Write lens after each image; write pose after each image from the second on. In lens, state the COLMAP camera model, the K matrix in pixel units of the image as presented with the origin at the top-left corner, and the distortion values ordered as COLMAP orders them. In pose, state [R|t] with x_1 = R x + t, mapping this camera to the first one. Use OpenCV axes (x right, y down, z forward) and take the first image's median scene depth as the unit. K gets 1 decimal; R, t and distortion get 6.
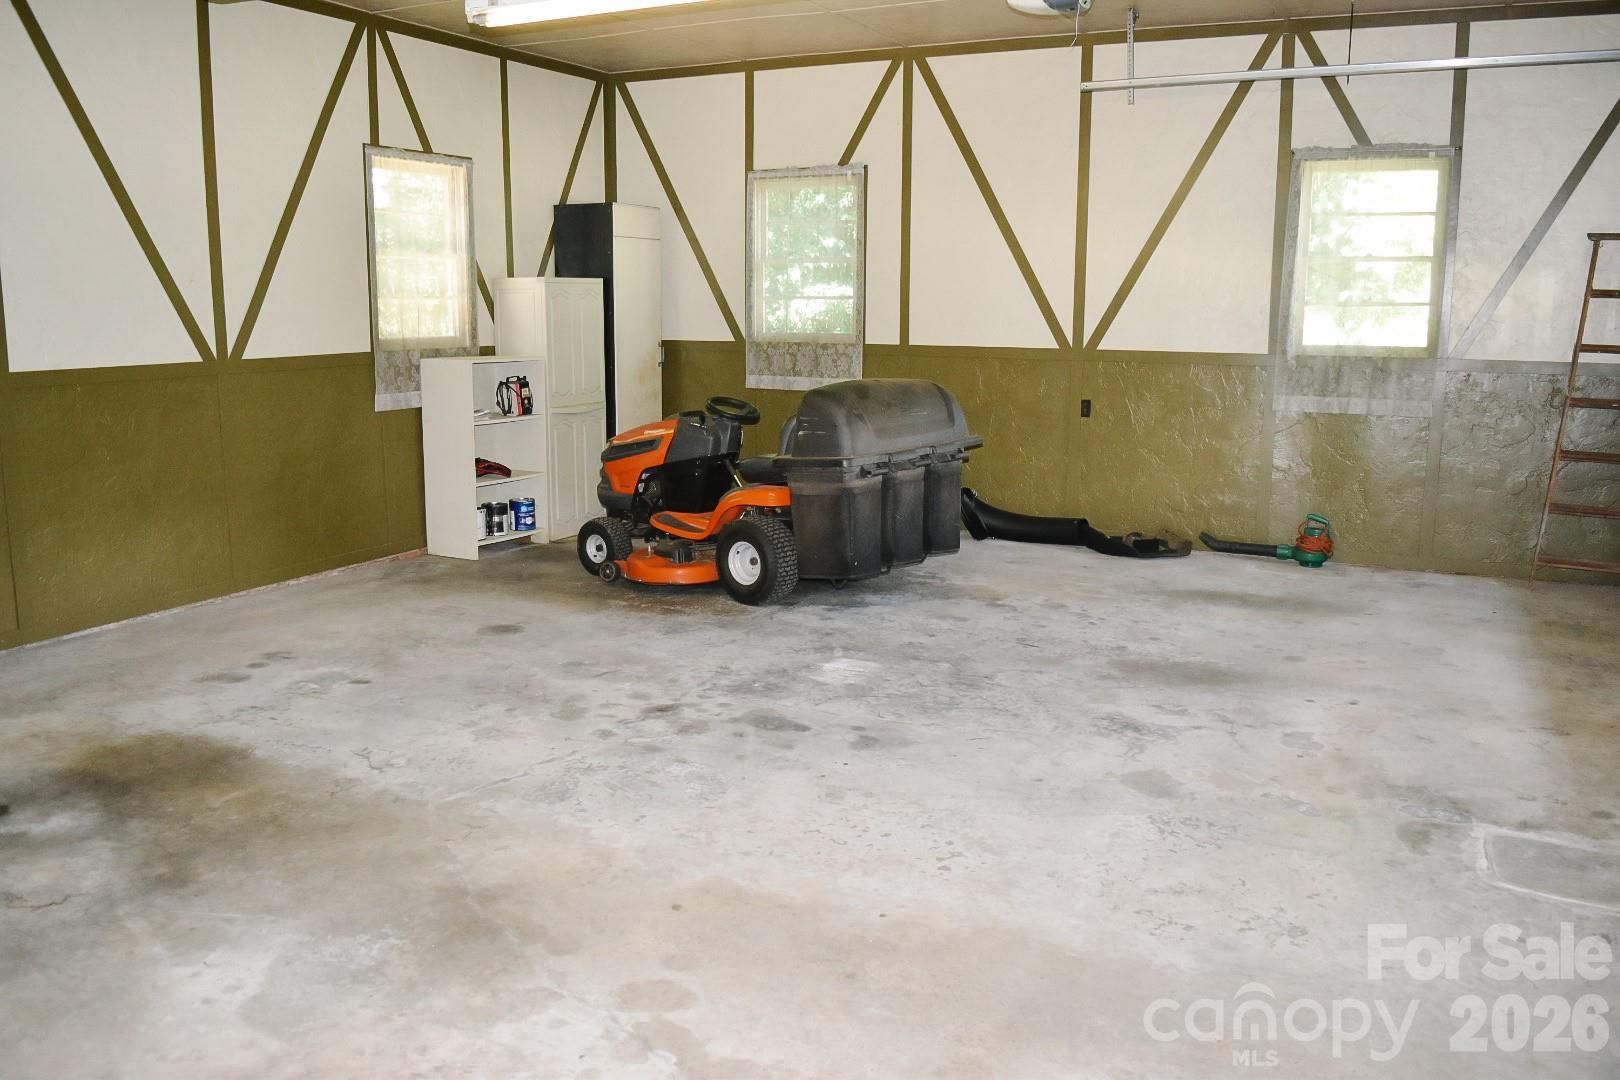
lens RADIAL K [[1275.2, 0, 840.1], [0, 1275.2, 522.2], [0, 0, 1]] dist [-0.087519, 0.013665]
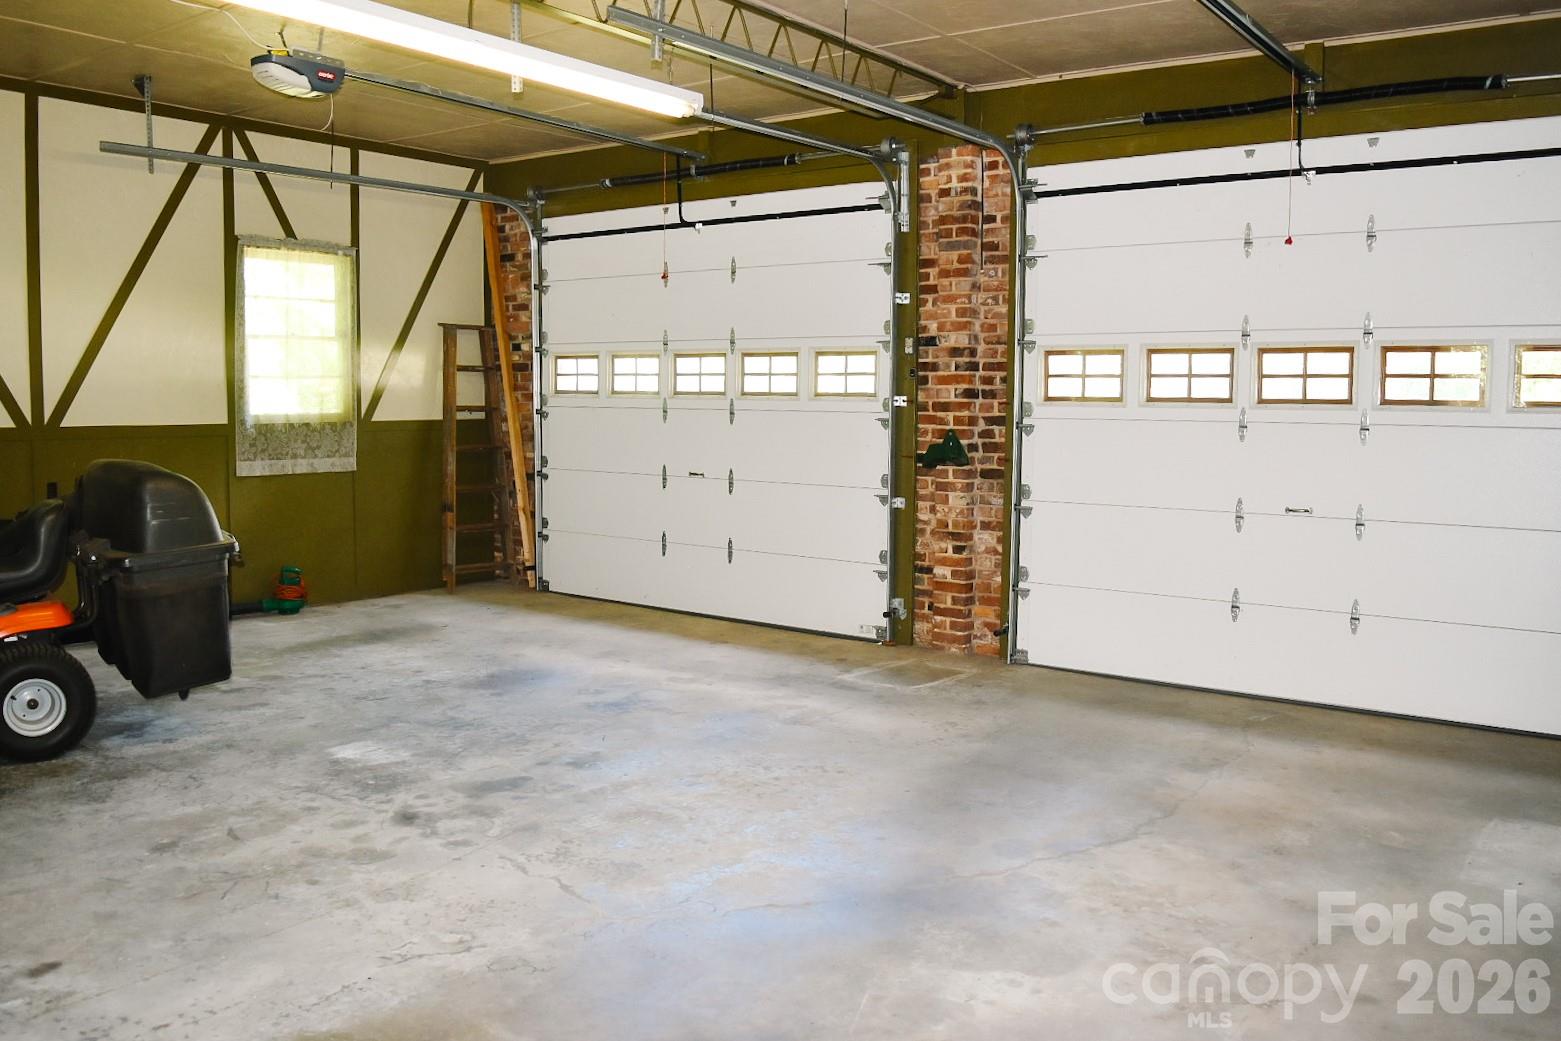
lens RADIAL K [[1228.8, 0, 809.5], [0, 1228.8, 503.4], [0, 0, 1]] dist [-0.087519, 0.013665]
pose [[0.199565, -0.084979, 0.976193, -0.850334], [0.160504, 0.985612, 0.052987, -0.065498], [-0.966650, 0.146108, 0.210333, 0.499010]]
